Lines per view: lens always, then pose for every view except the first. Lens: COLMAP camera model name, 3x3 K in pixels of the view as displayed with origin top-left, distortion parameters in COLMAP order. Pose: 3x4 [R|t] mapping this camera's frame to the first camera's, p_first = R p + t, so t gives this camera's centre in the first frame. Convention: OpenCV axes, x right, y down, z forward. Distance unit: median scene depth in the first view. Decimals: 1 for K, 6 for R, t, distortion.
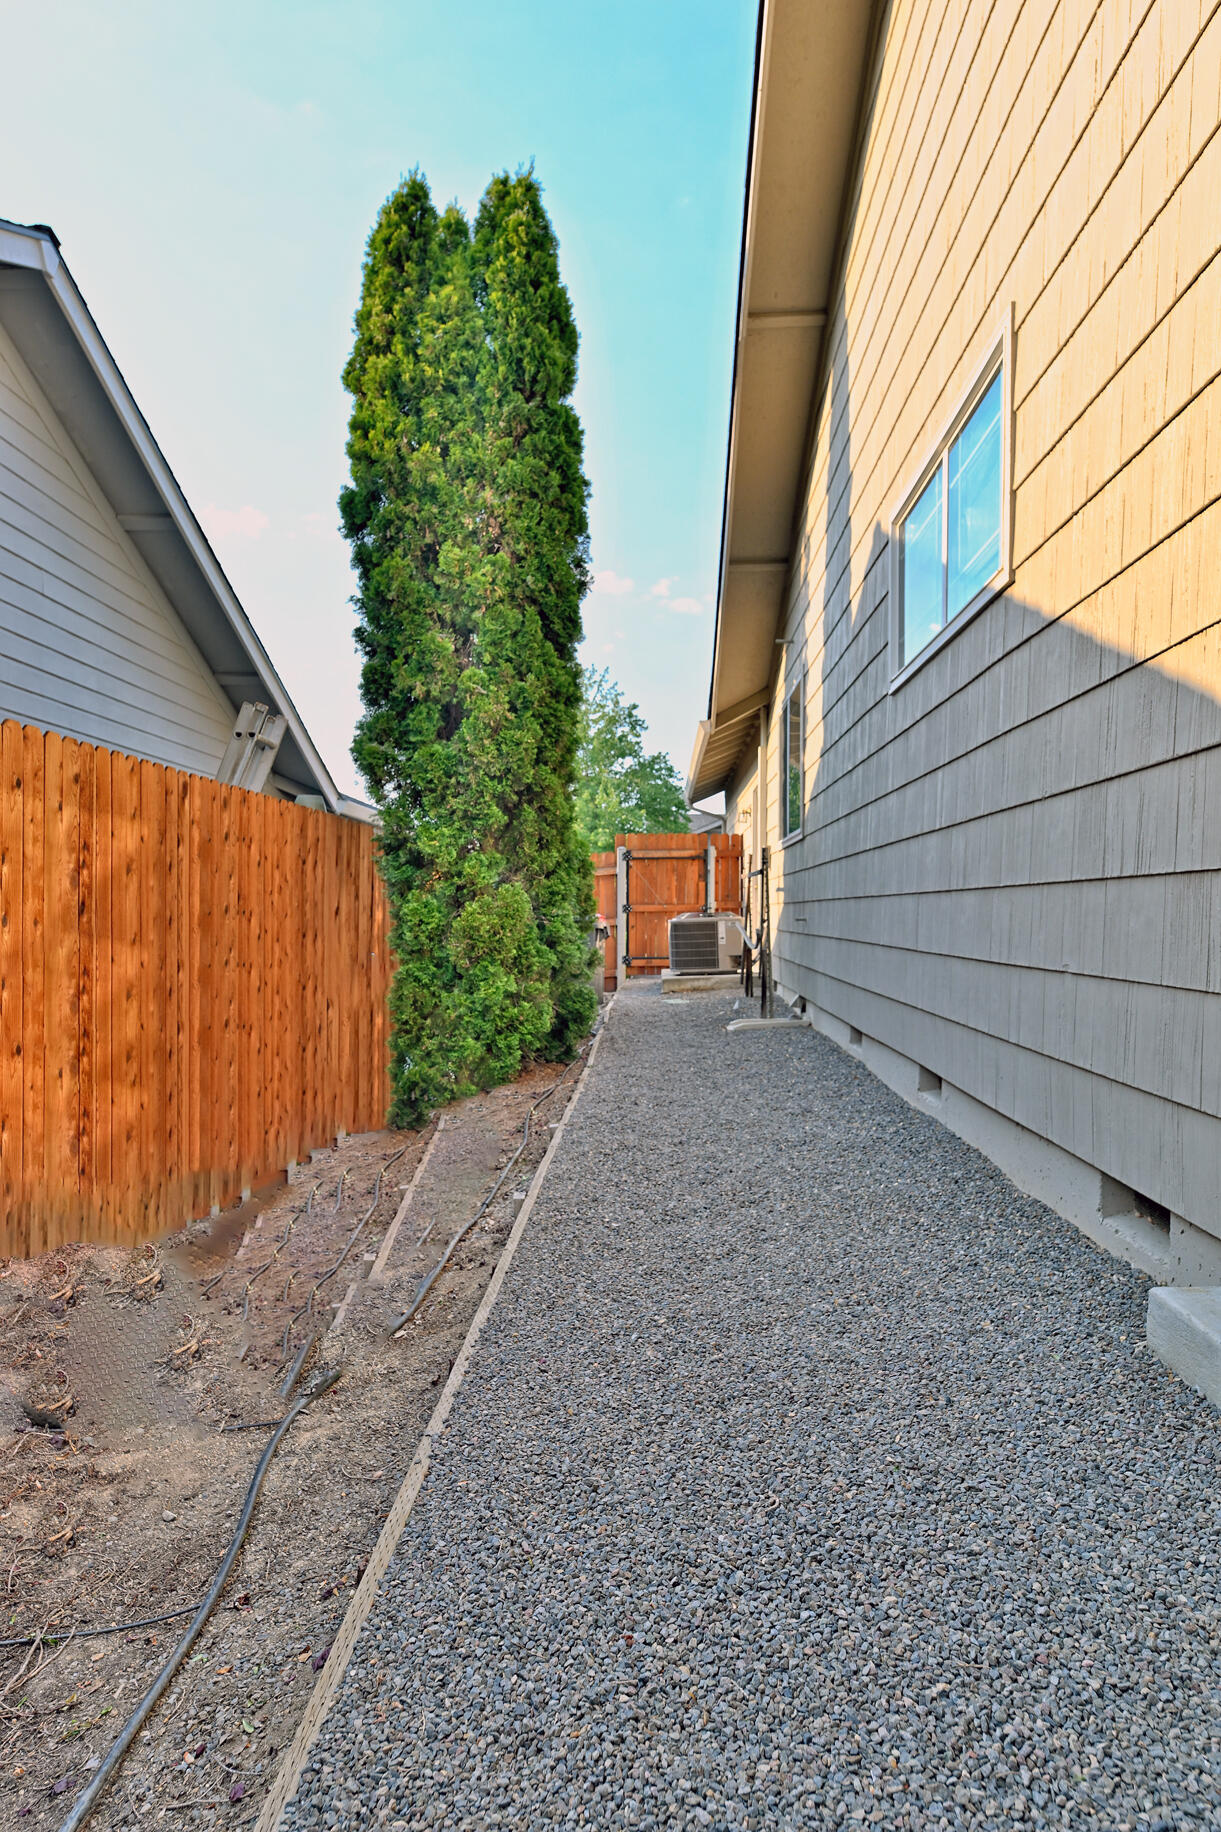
lens RADIAL K [[1180.9, 0, 604.7], [0, 1180.9, 921.7], [0, 0, 1]] dist [0.009973, 0.001964]
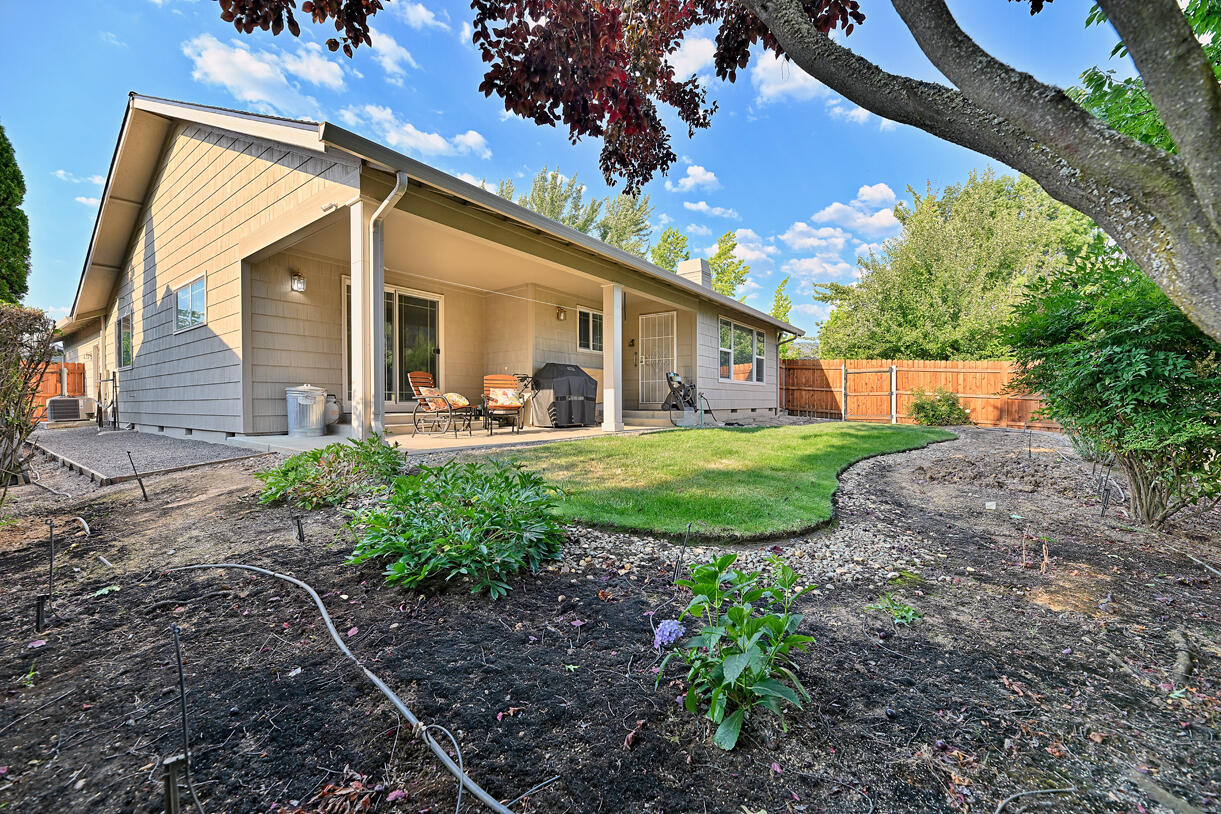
lens RADIAL K [[493.4, 0, 603.2], [0, 493.4, 408.9], [0, 0, 1]] dist [-0.003700, -0.000949]
pose [[0.560603, -0.015180, 0.827946, -0.218014], [0.013075, 0.999870, 0.009479, 0.038392], [-0.827982, 0.005512, 0.560728, -0.758590]]
